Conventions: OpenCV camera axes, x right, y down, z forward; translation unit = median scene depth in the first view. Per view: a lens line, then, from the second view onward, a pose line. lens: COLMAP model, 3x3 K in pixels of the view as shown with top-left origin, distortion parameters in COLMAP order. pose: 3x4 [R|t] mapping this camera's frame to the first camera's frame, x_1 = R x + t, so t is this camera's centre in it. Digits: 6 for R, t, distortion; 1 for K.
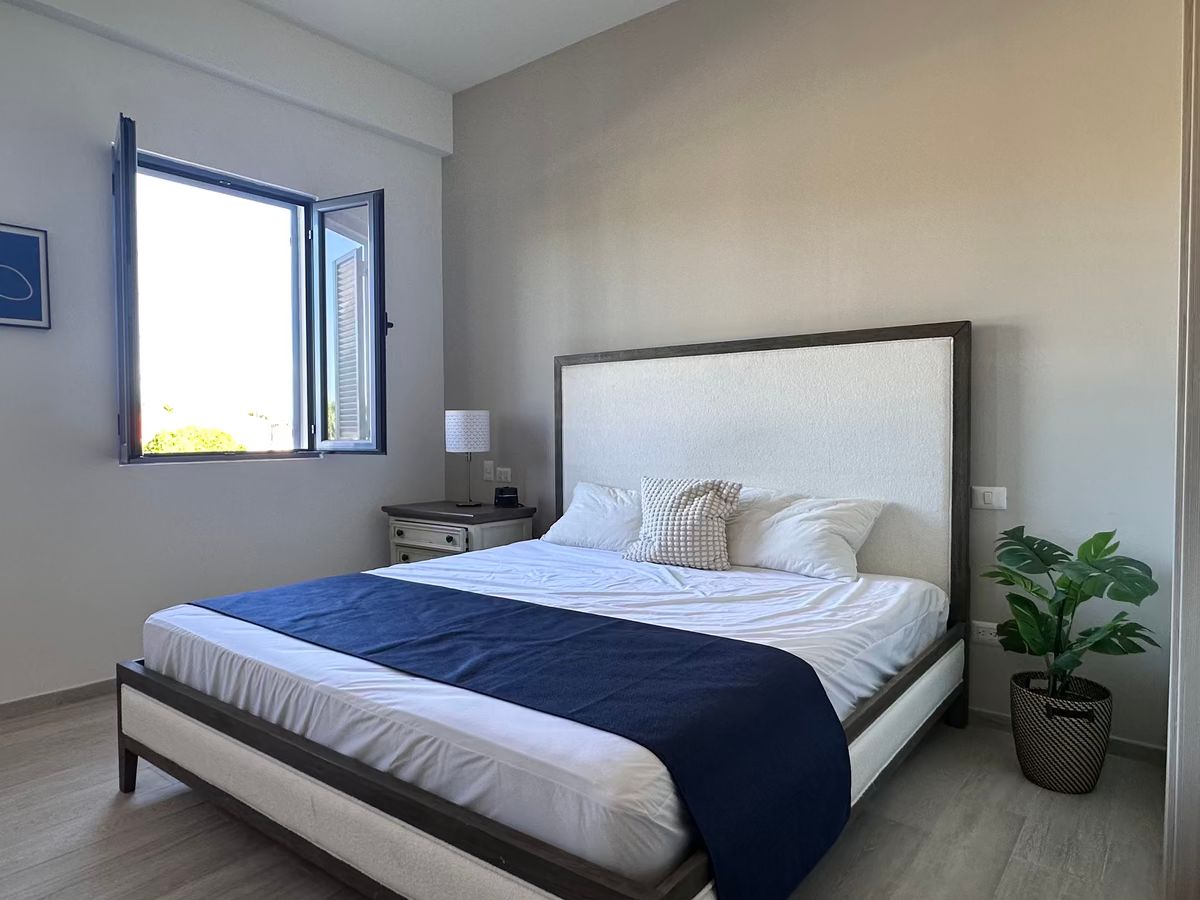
lens RADIAL K [[745.2, 0, 601.6], [0, 745.2, 460.0], [0, 0, 1]] dist [-0.004521, 0.000691]
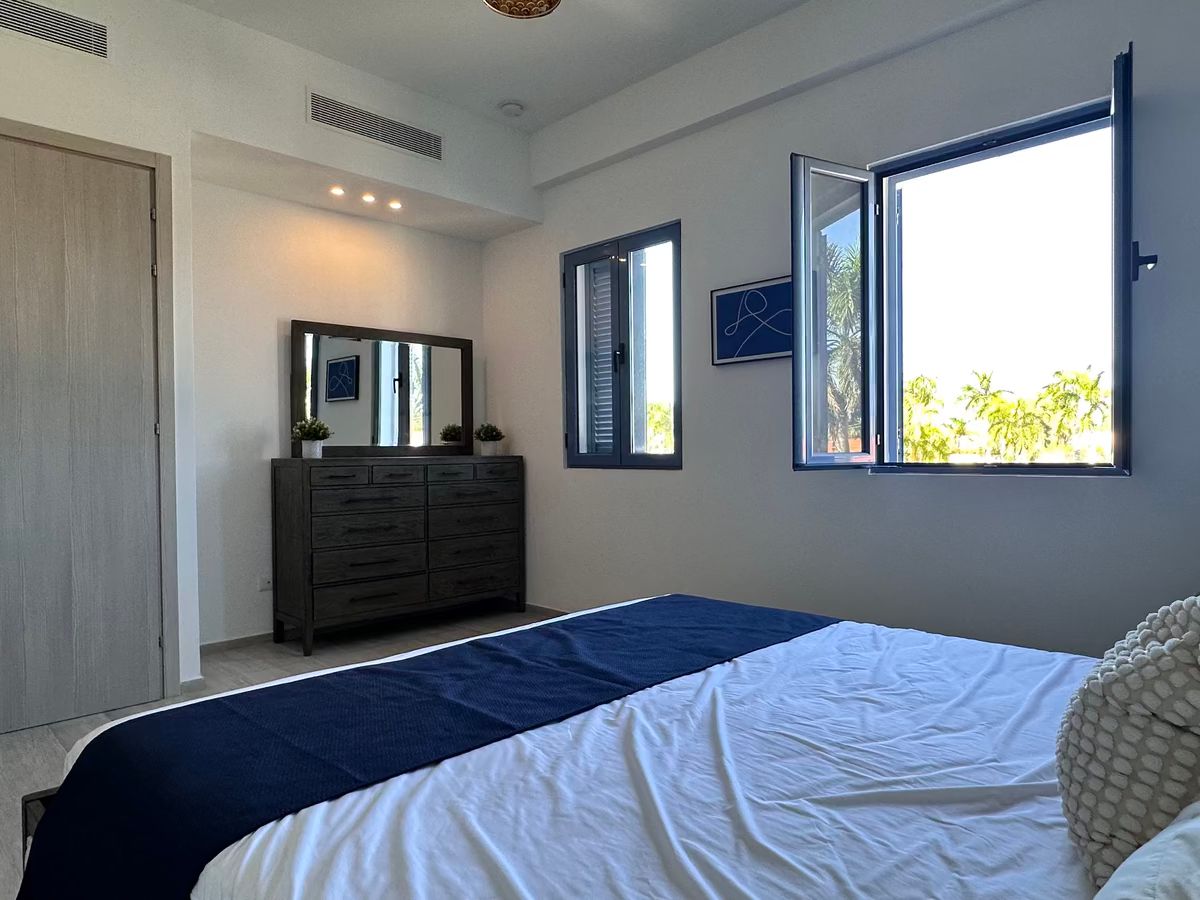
lens RADIAL K [[745.2, 0, 606.6], [0, 745.2, 448.6], [0, 0, 1]] dist [-0.004521, 0.000691]
pose [[-0.150288, 0.003724, -0.988635, 0.707312], [-0.019170, 0.999794, 0.006680, -0.044467], [0.988456, 0.019956, -0.150186, 1.239701]]
